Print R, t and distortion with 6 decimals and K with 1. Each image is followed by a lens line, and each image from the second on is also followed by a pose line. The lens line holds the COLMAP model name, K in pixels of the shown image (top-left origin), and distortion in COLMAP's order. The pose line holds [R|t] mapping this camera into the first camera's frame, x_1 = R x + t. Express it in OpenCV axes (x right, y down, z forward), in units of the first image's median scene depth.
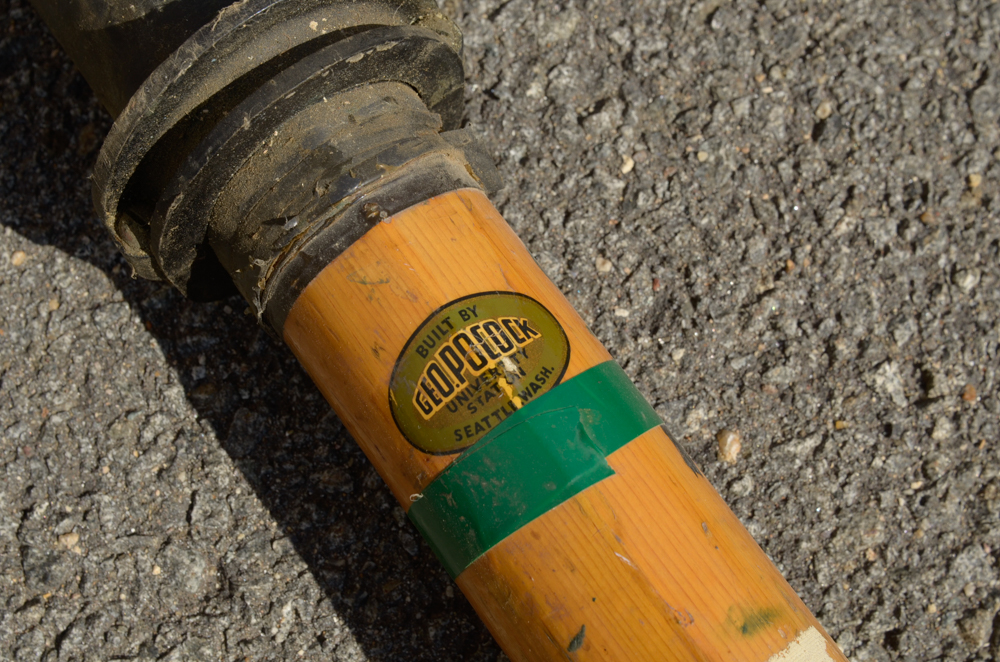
lens RADIAL K [[1458.3, 0, 500.0], [0, 1458.3, 330.7], [0, 0, 1]] dist [0.016580, 0.000000]
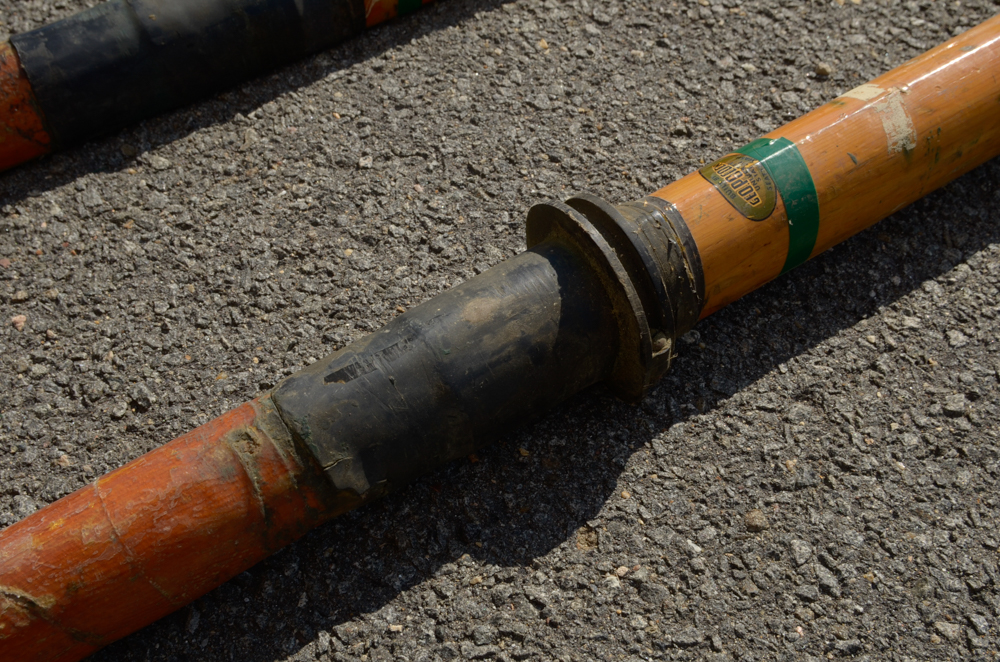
lens RADIAL K [[1176.3, 0, 500.2], [0, 1176.3, 330.6], [0, 0, 1]] dist [-0.023300, 0.000000]
pose [[0.058335, -0.795150, 0.603600, -1.012037], [0.972528, 0.181756, 0.145445, -0.424749], [-0.225358, 0.578533, 0.783909, -0.140479]]
